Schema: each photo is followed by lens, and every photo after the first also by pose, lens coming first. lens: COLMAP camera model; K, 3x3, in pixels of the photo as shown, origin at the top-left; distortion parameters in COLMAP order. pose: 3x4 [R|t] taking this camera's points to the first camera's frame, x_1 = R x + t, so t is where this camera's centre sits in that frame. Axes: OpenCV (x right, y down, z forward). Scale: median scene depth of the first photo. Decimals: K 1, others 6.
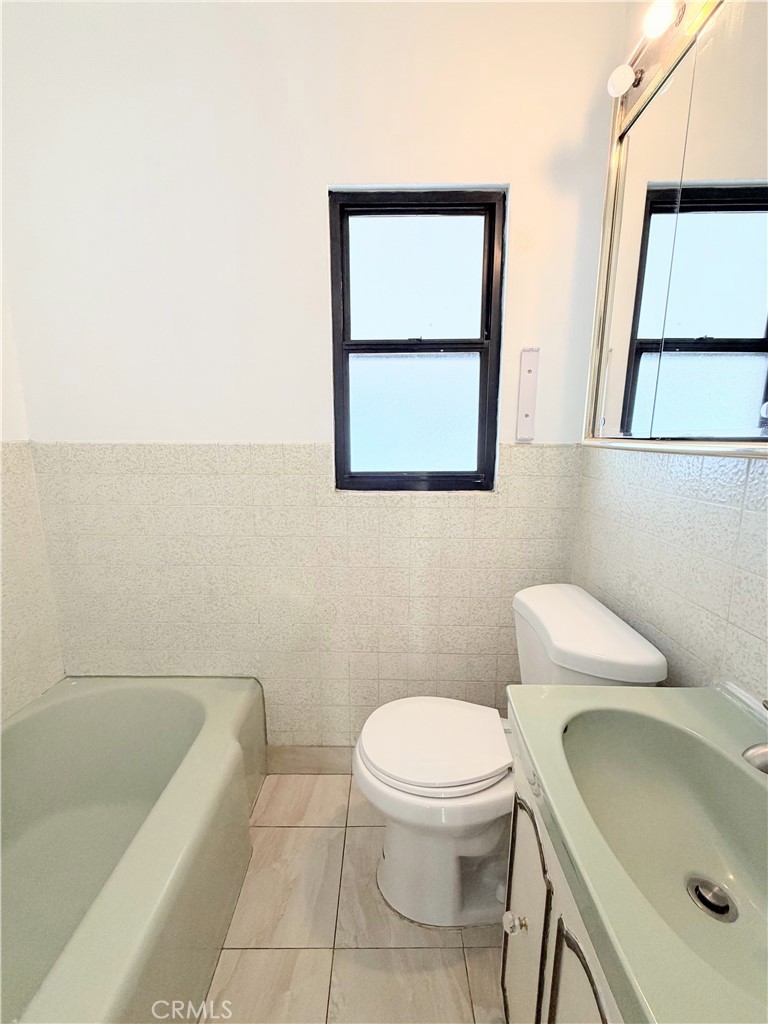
lens RADIAL K [[408.5, 0, 384.0], [0, 408.5, 512.0], [0, 0, 1]] dist [0.000871, 0.000346]
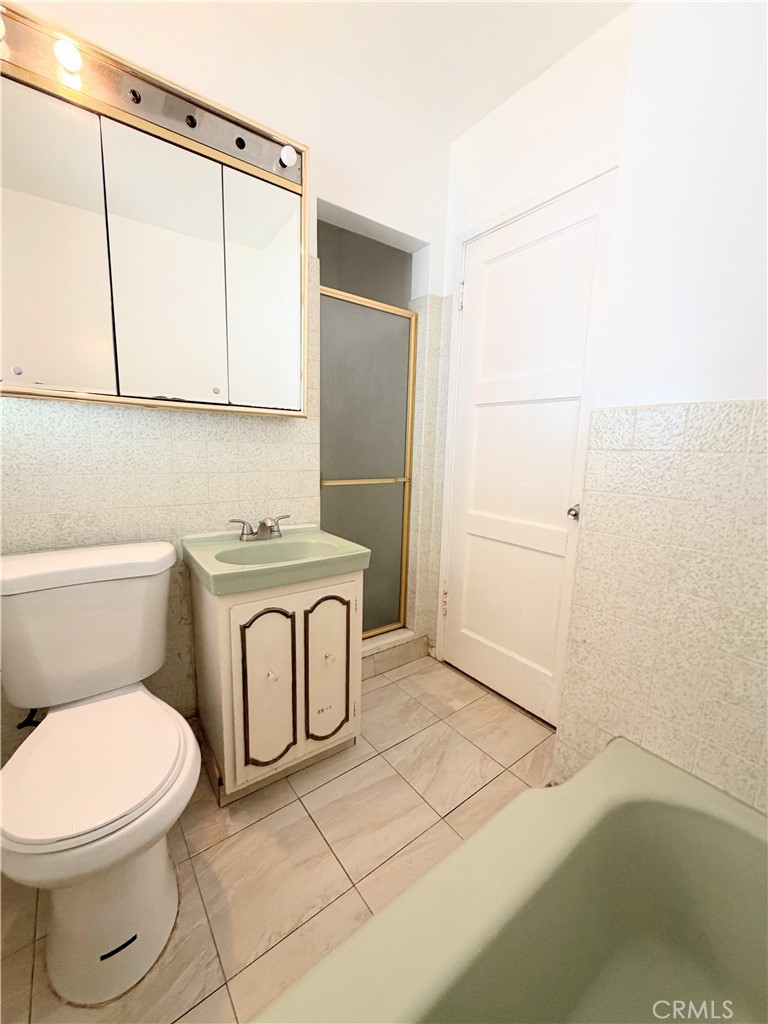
lens RADIAL K [[408.5, 0, 384.0], [0, 408.5, 512.0], [0, 0, 1]] dist [0.000871, 0.000346]
pose [[-0.609489, -0.147939, 0.778869, -0.882872], [0.109443, 0.957328, 0.267479, -0.066768], [-0.785204, 0.248268, -0.567290, 1.029000]]
